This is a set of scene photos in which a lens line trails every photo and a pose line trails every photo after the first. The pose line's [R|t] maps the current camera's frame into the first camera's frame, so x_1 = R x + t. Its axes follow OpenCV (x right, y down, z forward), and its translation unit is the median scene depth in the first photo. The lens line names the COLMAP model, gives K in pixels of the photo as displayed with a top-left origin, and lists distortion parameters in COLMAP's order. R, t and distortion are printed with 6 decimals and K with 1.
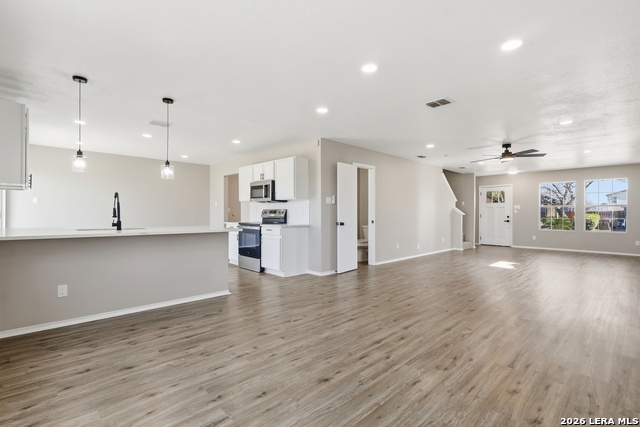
lens RADIAL K [[301.4, 0, 322.1], [0, 301.4, 213.3], [0, 0, 1]] dist [-0.002055, -0.000477]
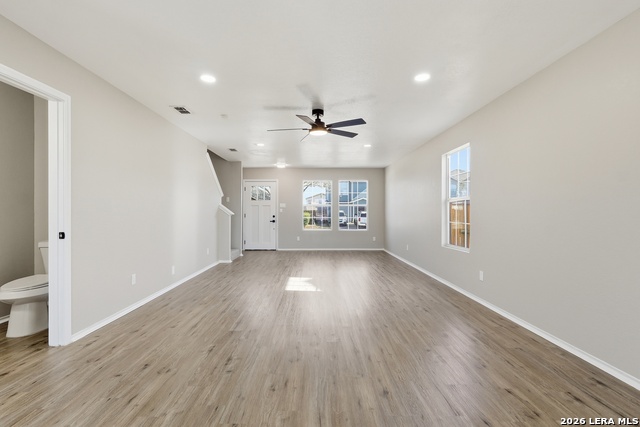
lens RADIAL K [[301.4, 0, 320.7], [0, 301.4, 212.1], [0, 0, 1]] dist [-0.002055, -0.000477]
pose [[0.688377, -0.002543, 0.725349, 0.075907], [0.004053, 0.999992, -0.000341, 0.000119], [-0.725342, 0.003174, 0.688382, 0.317888]]
